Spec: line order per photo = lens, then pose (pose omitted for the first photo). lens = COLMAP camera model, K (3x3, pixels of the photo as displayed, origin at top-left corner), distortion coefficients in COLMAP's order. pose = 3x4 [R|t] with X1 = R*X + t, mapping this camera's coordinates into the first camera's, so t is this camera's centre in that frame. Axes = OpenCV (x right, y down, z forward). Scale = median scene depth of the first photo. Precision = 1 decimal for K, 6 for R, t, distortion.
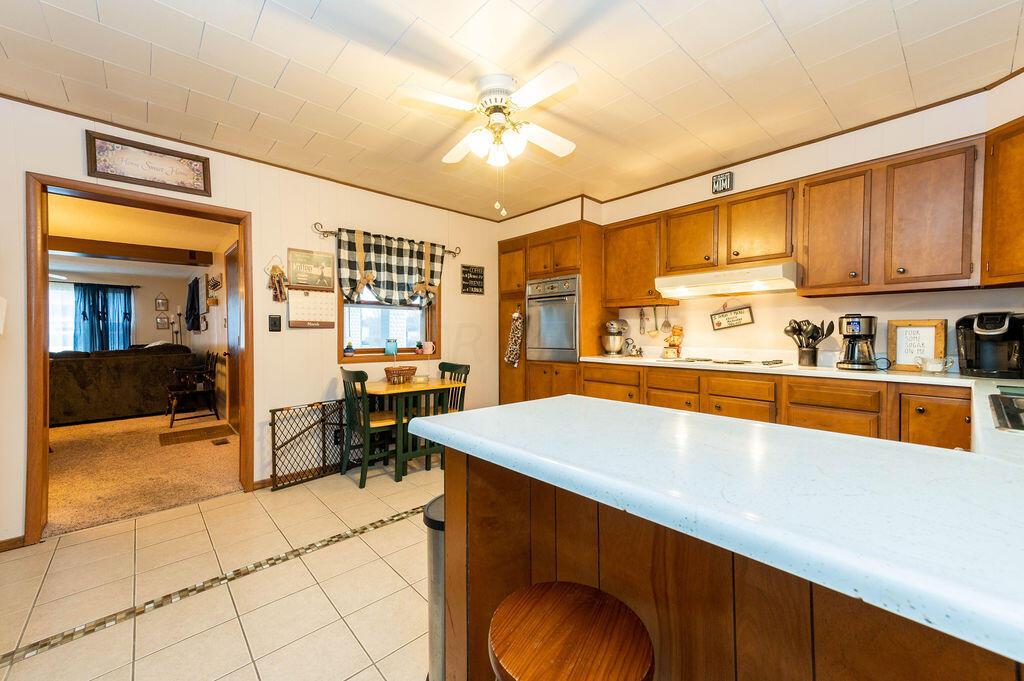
lens RADIAL K [[387.5, 0, 512.4], [0, 387.5, 345.4], [0, 0, 1]] dist [0.024387, 0.000103]
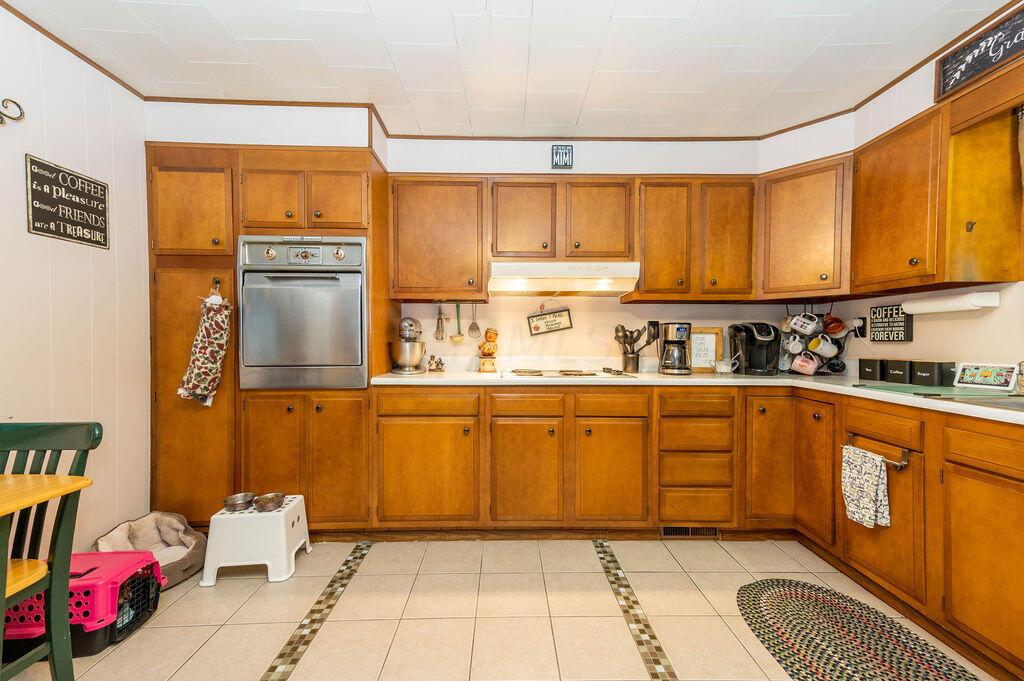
lens RADIAL K [[387.5, 0, 512.4], [0, 387.5, 345.4], [0, 0, 1]] dist [0.024387, 0.000103]
pose [[0.671272, -0.005895, 0.741188, -0.120820], [0.021710, 0.999696, -0.011711, -0.008185], [-0.740893, 0.023953, 0.671196, 0.441548]]
